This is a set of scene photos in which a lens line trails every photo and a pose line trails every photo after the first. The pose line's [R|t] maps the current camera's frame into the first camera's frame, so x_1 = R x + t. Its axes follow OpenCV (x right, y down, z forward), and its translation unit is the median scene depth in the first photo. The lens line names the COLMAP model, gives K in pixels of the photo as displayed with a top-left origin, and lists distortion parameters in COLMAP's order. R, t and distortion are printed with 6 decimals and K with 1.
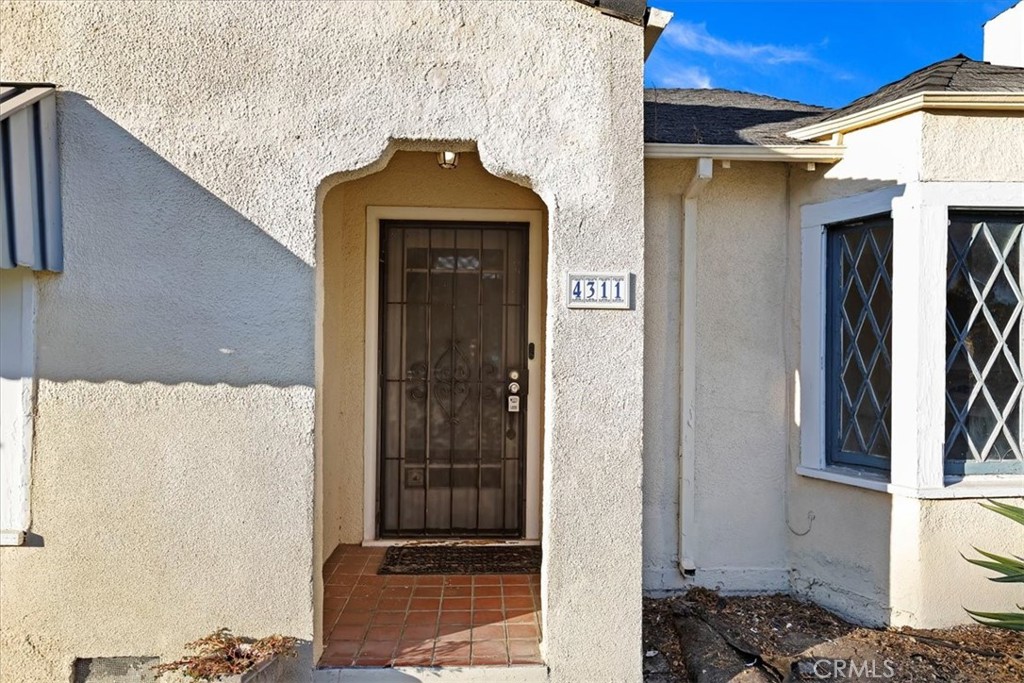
lens RADIAL K [[457.7, 0, 512.0], [0, 457.7, 341.5], [0, 0, 1]] dist [-0.000618, -0.000243]
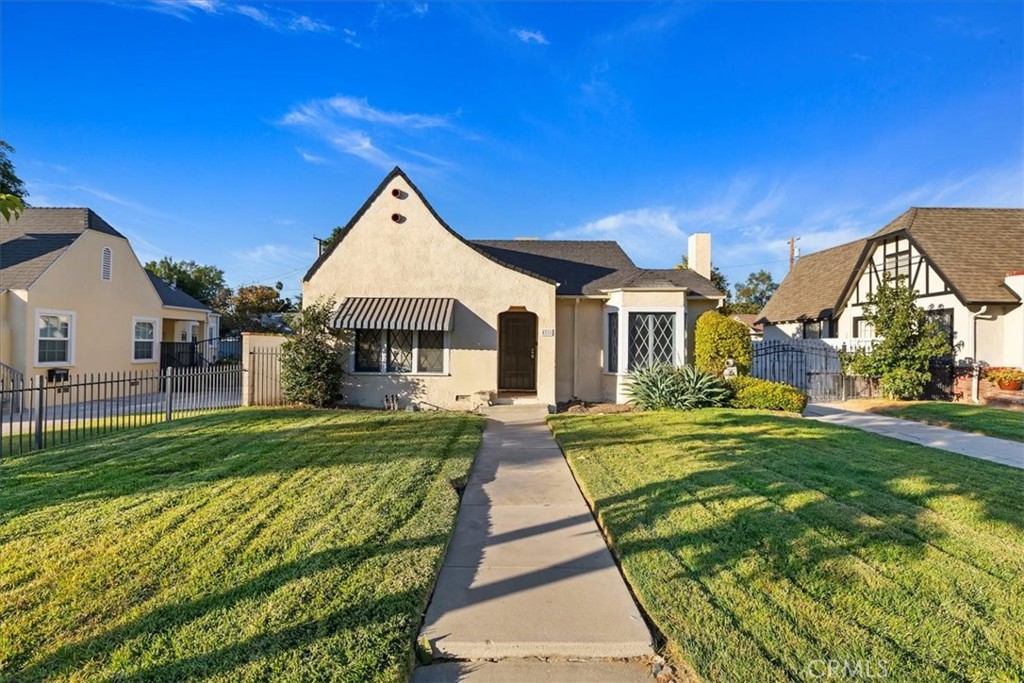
lens RADIAL K [[457.7, 0, 512.0], [0, 457.7, 341.5], [0, 0, 1]] dist [-0.000618, -0.000243]
pose [[0.998116, 0.003310, -0.061264, 0.079528], [-0.002824, 0.999964, 0.008010, -0.034270], [0.061288, -0.007822, 0.998089, -3.451264]]
